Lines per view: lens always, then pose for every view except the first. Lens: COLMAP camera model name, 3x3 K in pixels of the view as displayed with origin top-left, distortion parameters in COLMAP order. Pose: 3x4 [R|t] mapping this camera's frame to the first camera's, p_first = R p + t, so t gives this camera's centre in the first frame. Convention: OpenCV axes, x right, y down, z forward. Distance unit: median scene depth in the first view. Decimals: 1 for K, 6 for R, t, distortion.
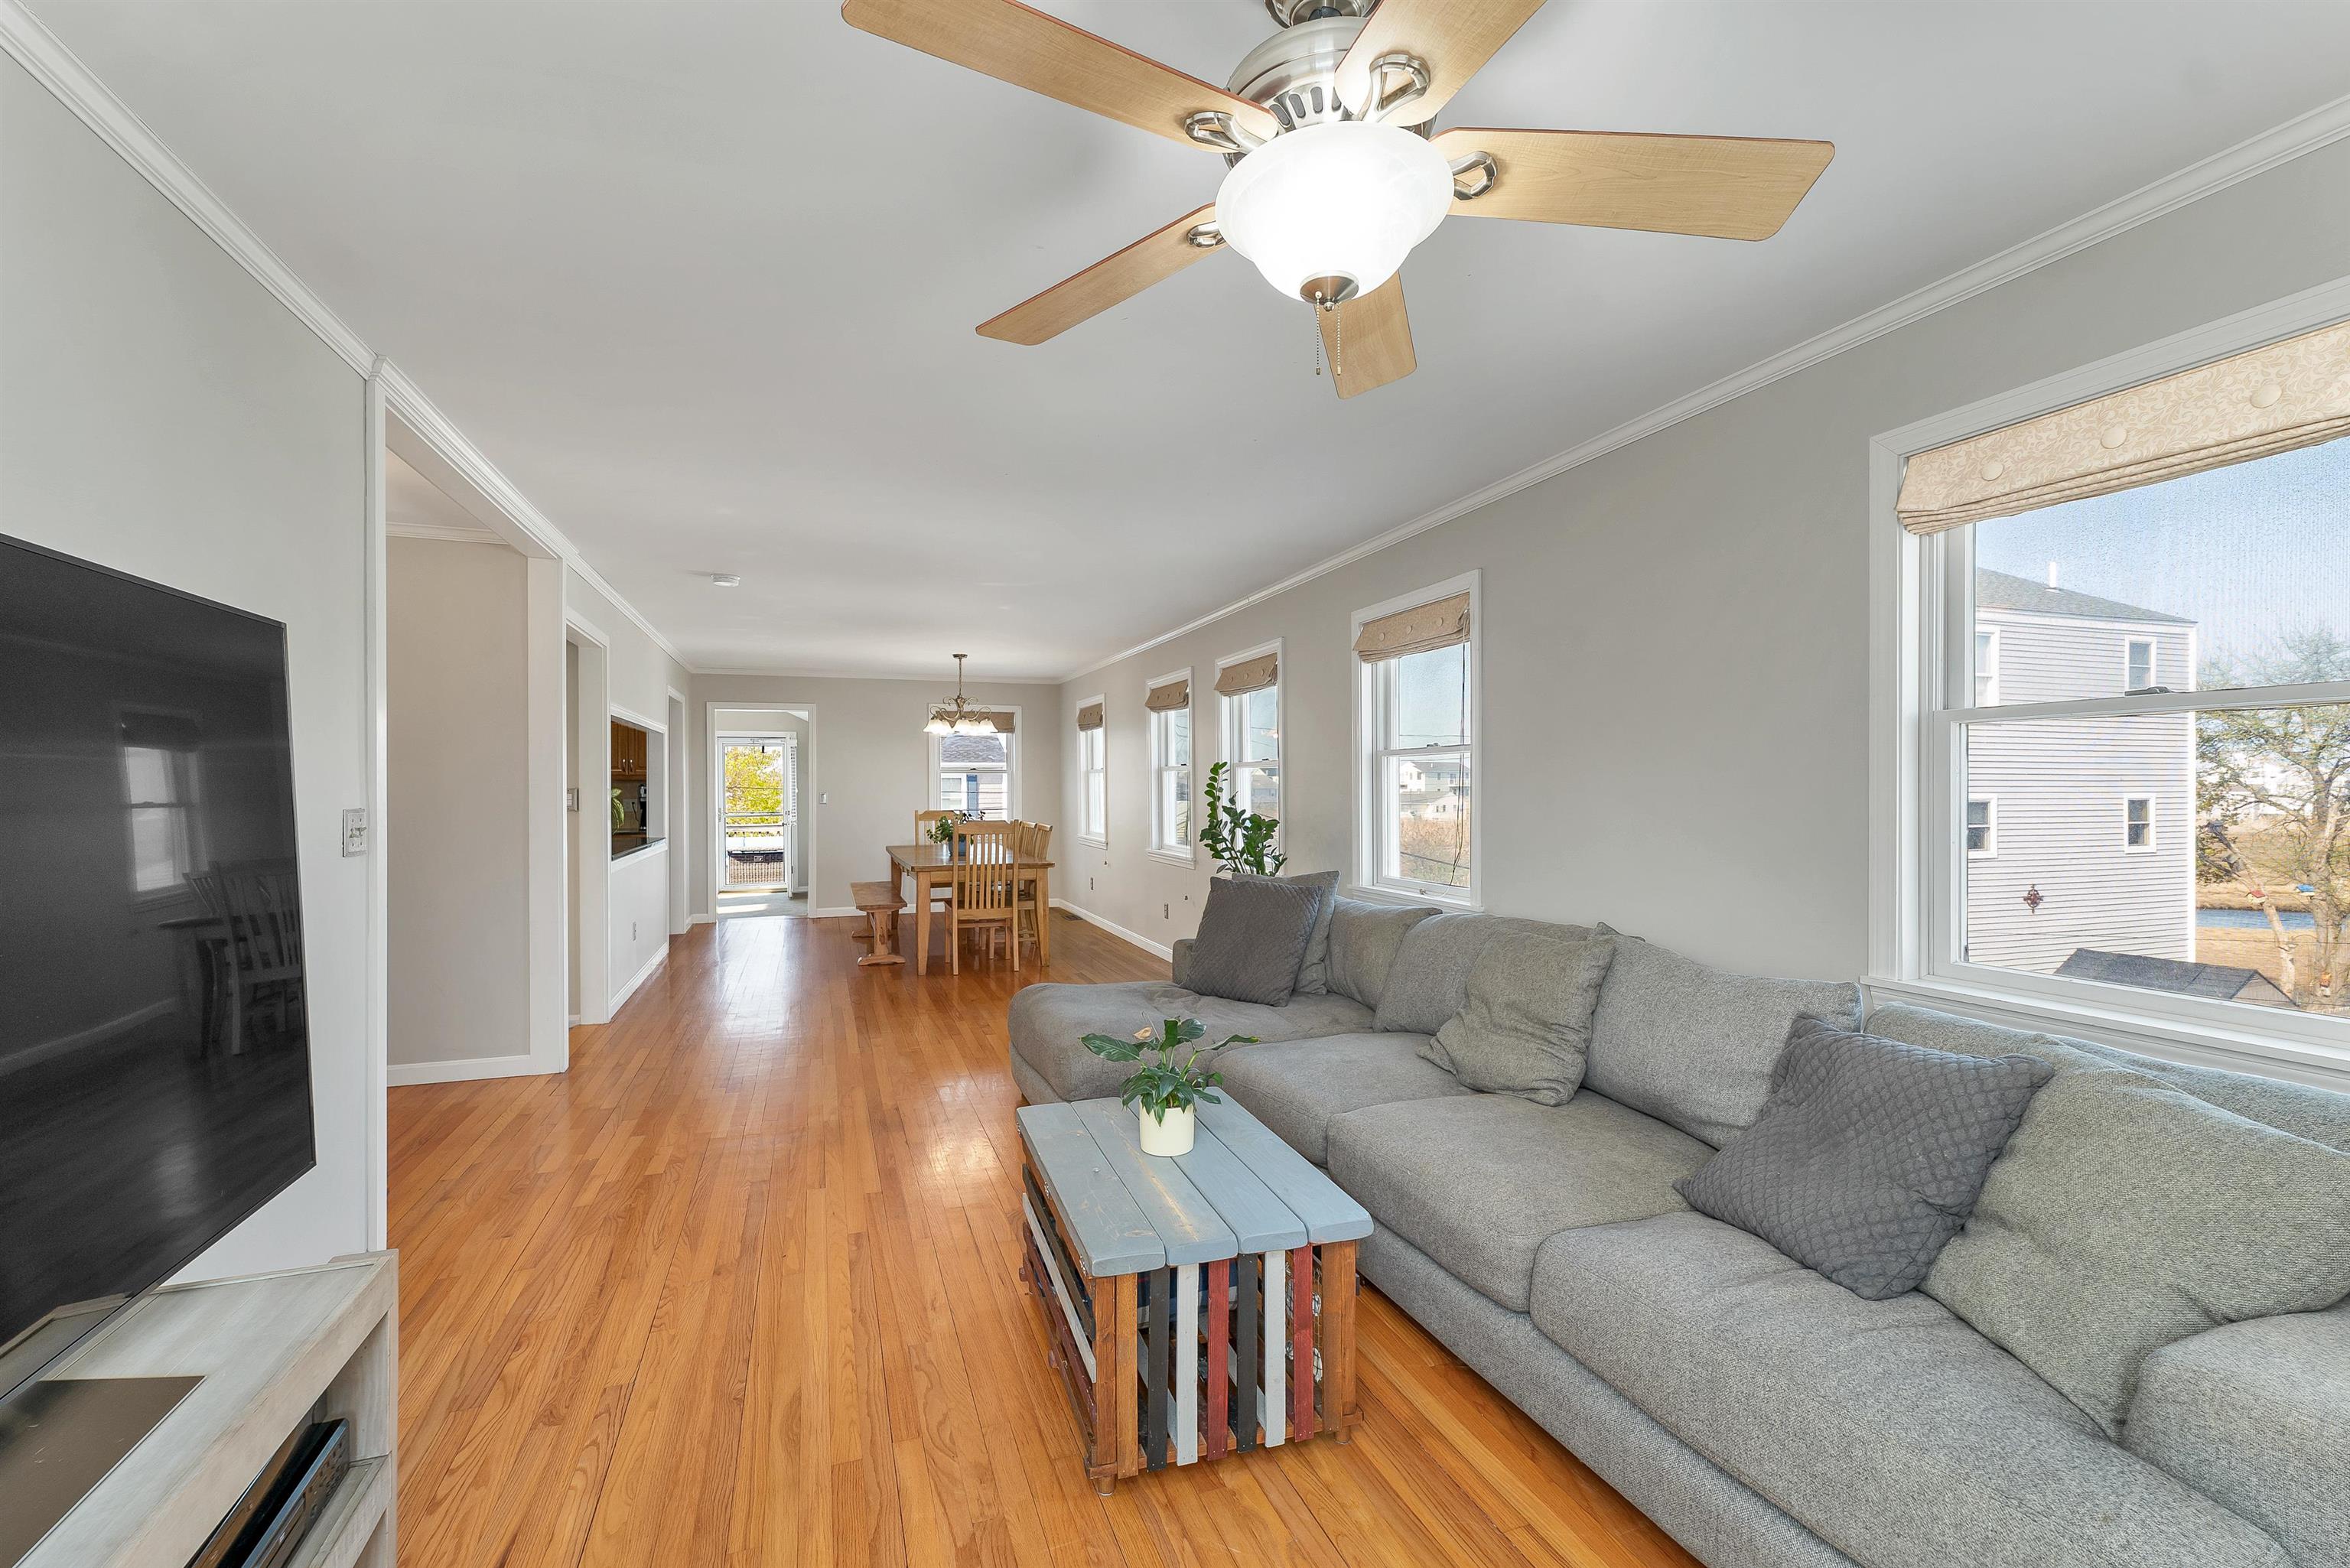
lens RADIAL K [[988.5, 0, 1149.0], [0, 988.5, 785.7], [0, 0, 1]] dist [0.001788, 0.000348]
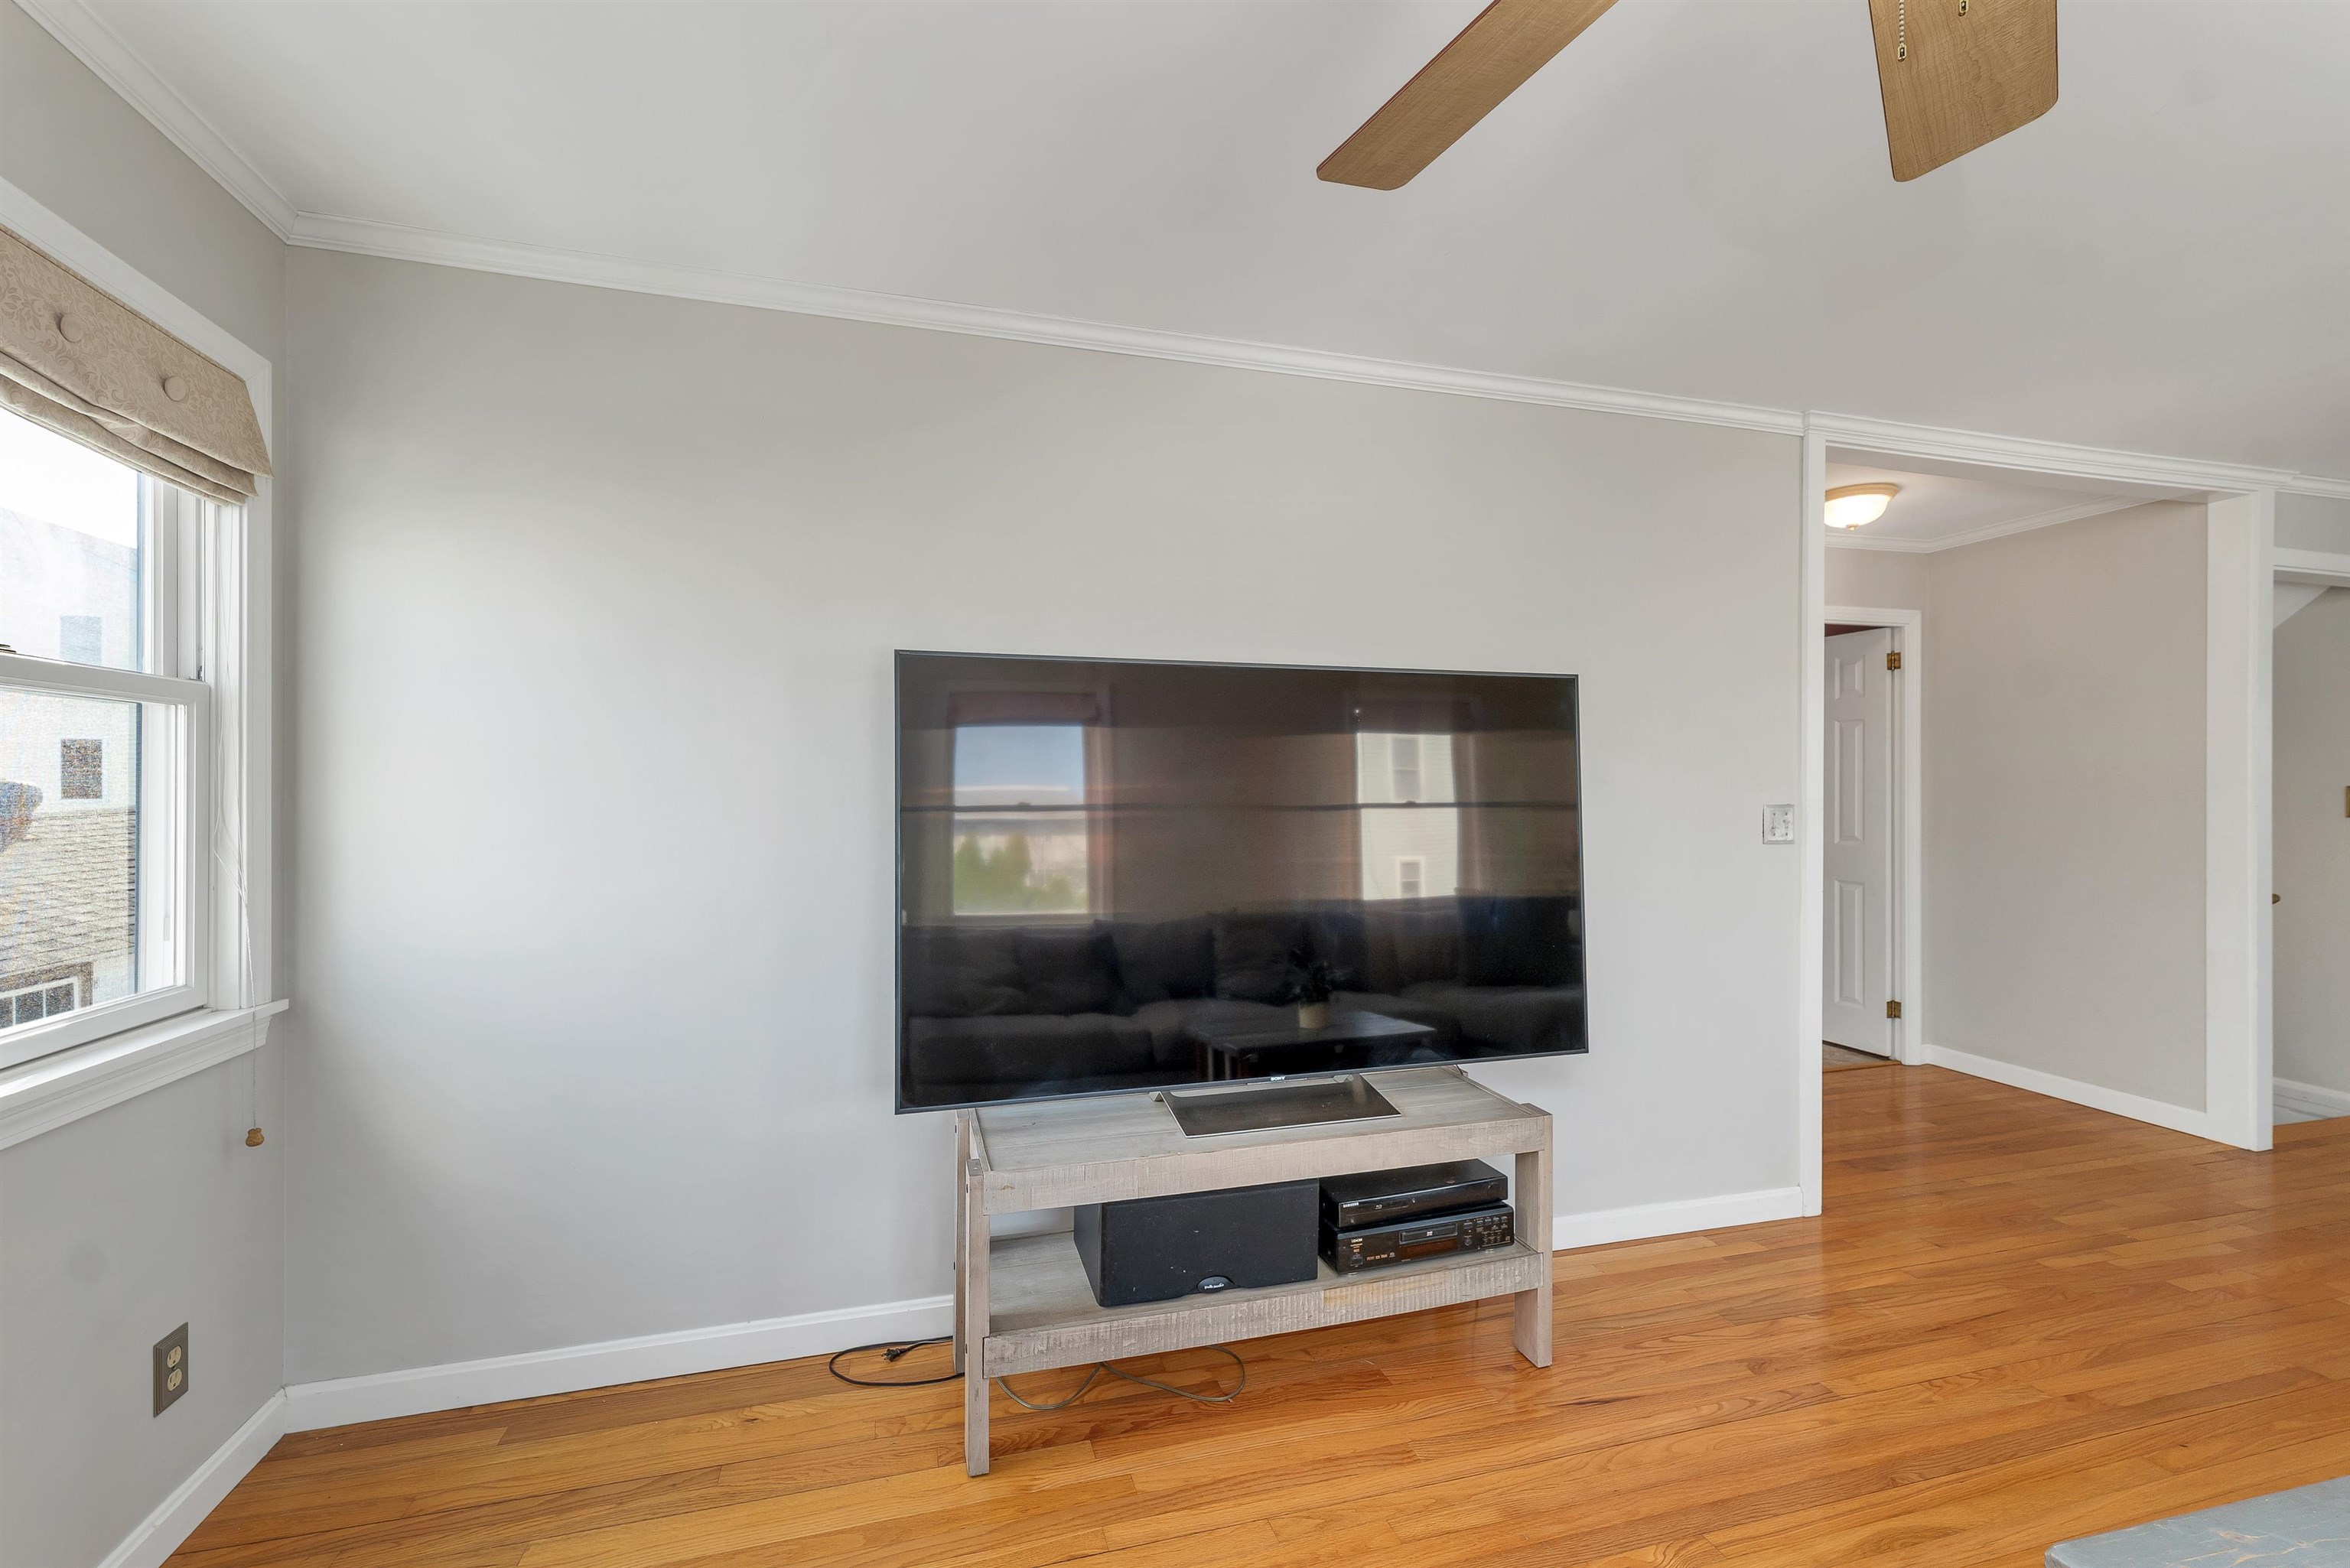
lens RADIAL K [[964.9, 0, 1162.3], [0, 964.9, 788.9], [0, 0, 1]] dist [0.001401, 0.000404]
pose [[-0.063903, 0.004239, -0.997947, 0.393398], [0.001794, 0.999990, 0.004132, -0.003181], [0.997955, -0.001526, -0.063910, 0.326065]]
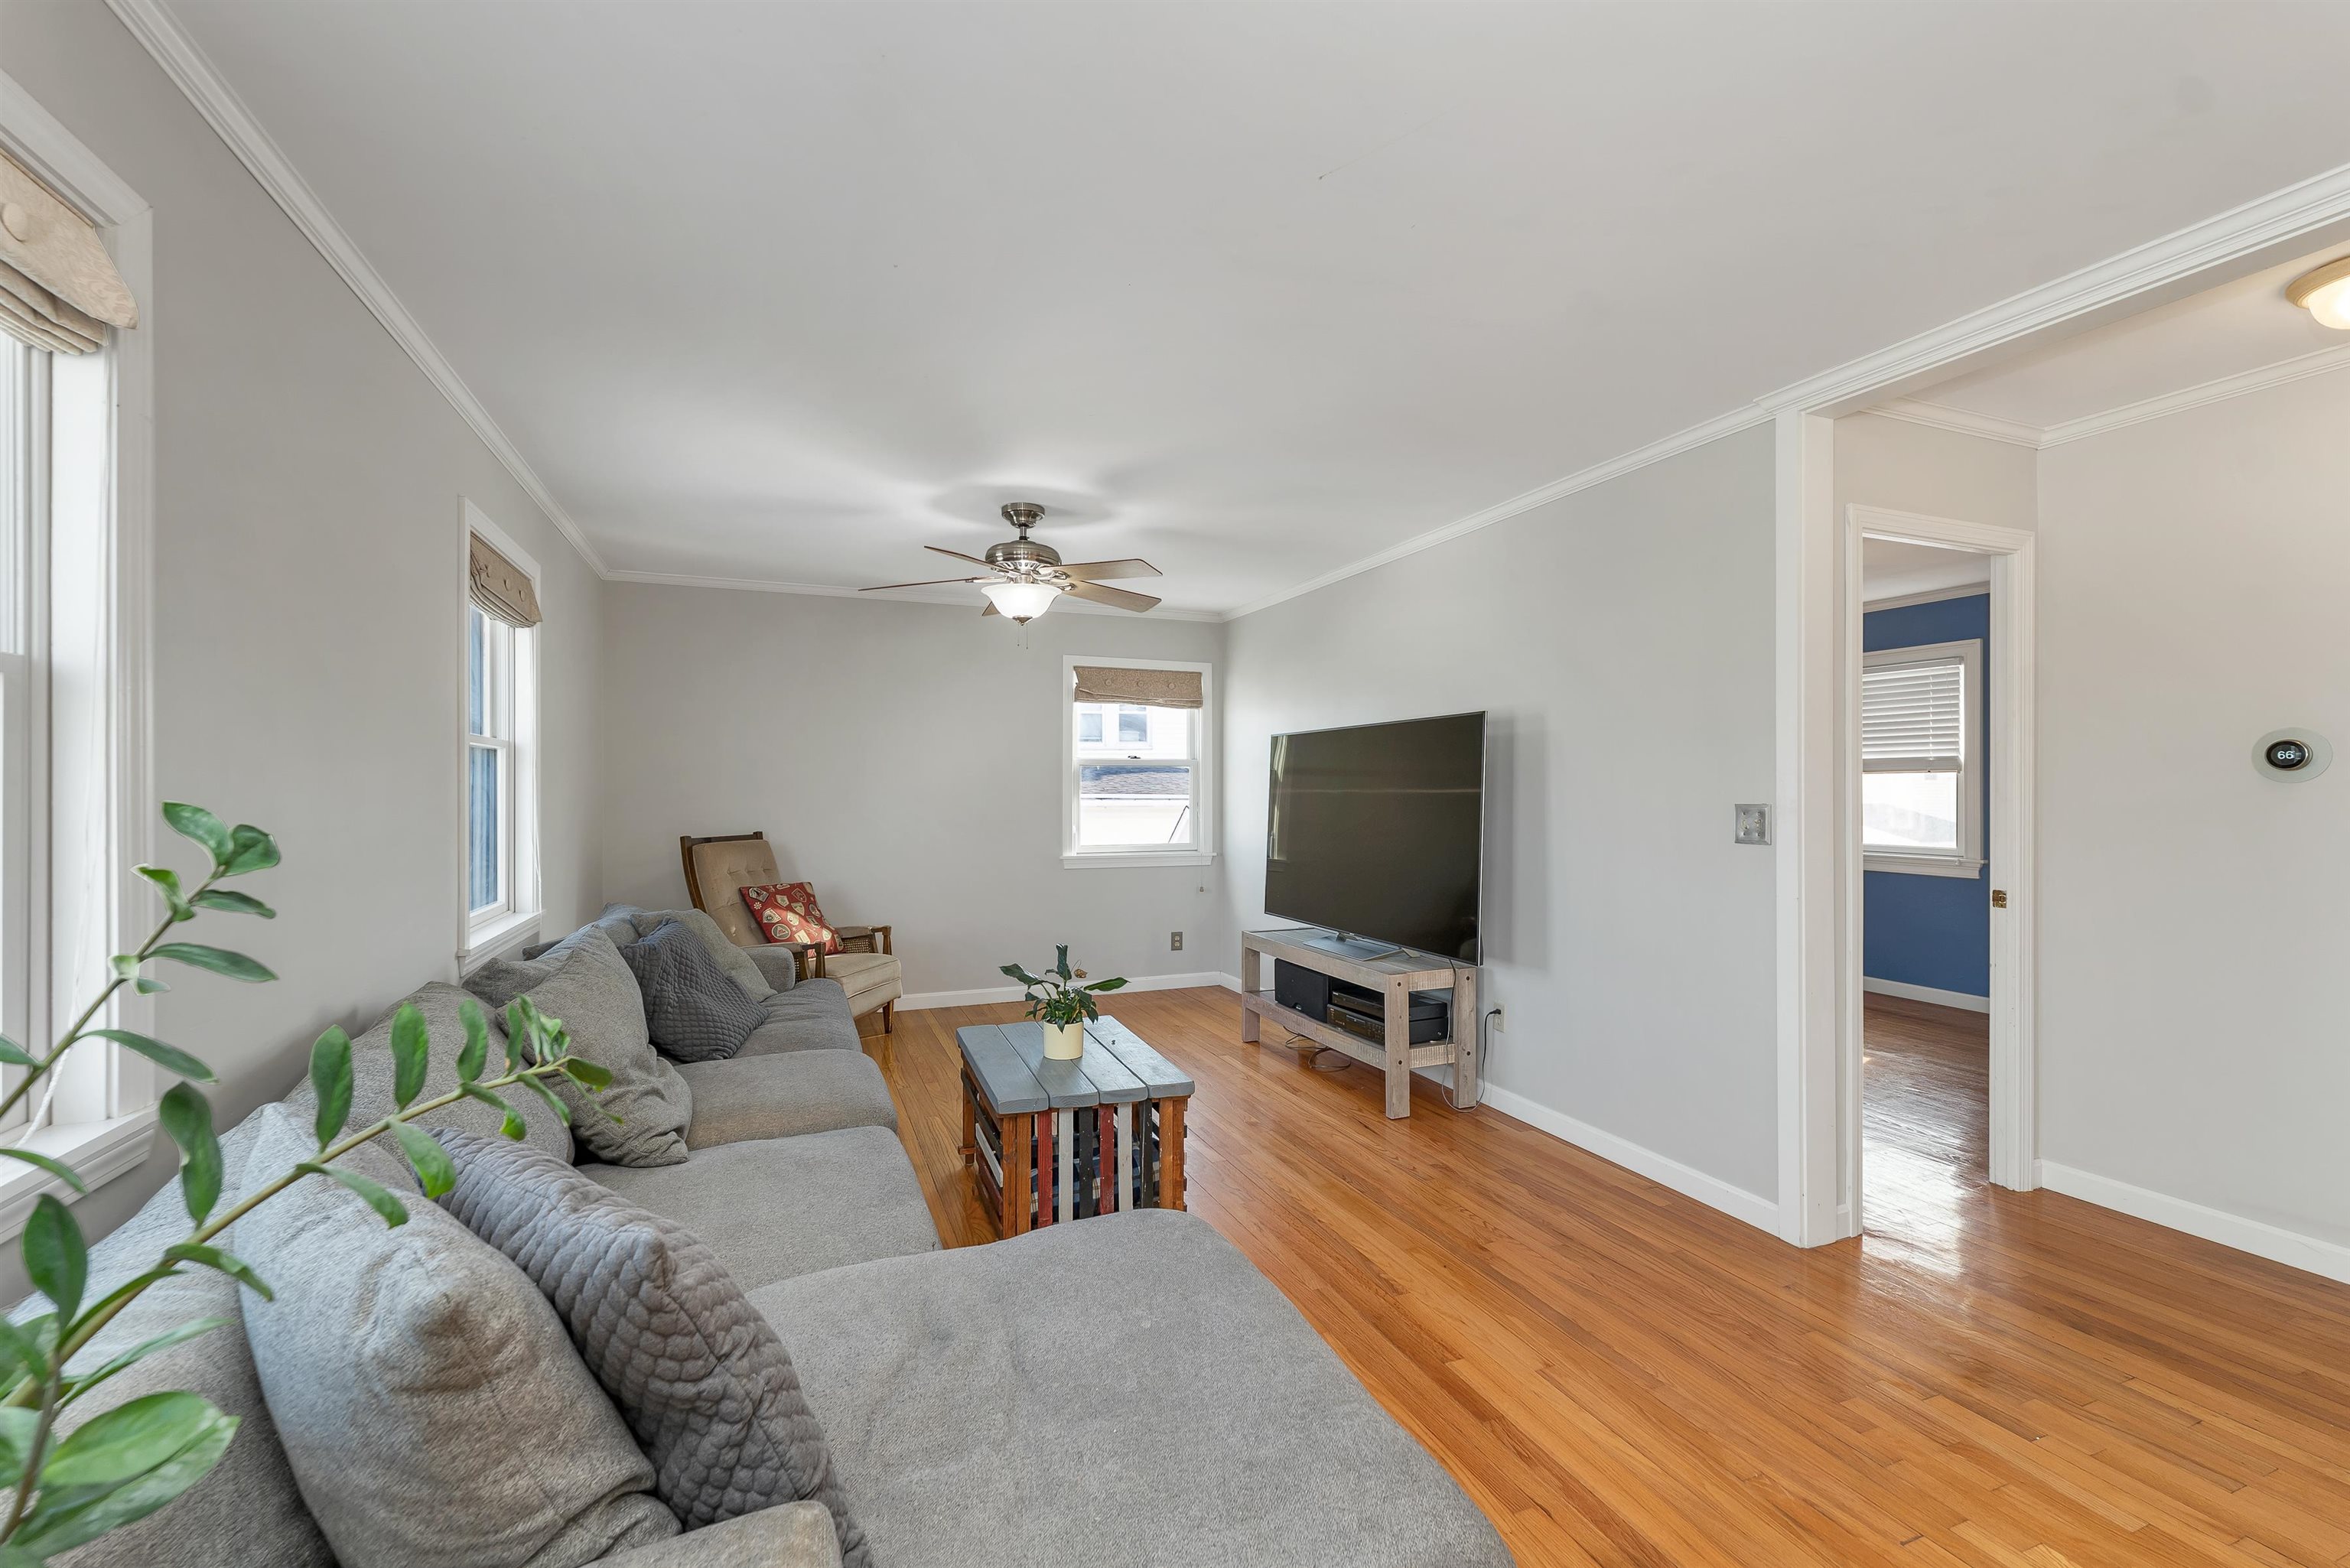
lens RADIAL K [[974.8, 0, 1158.7], [0, 974.8, 797.7], [0, 0, 1]] dist [0.001940, 0.000267]
pose [[-0.999229, 0.001399, -0.039227, -0.052781], [0.001226, 0.999989, 0.004434, 0.008634], [0.039233, 0.004383, -0.999220, 2.057387]]
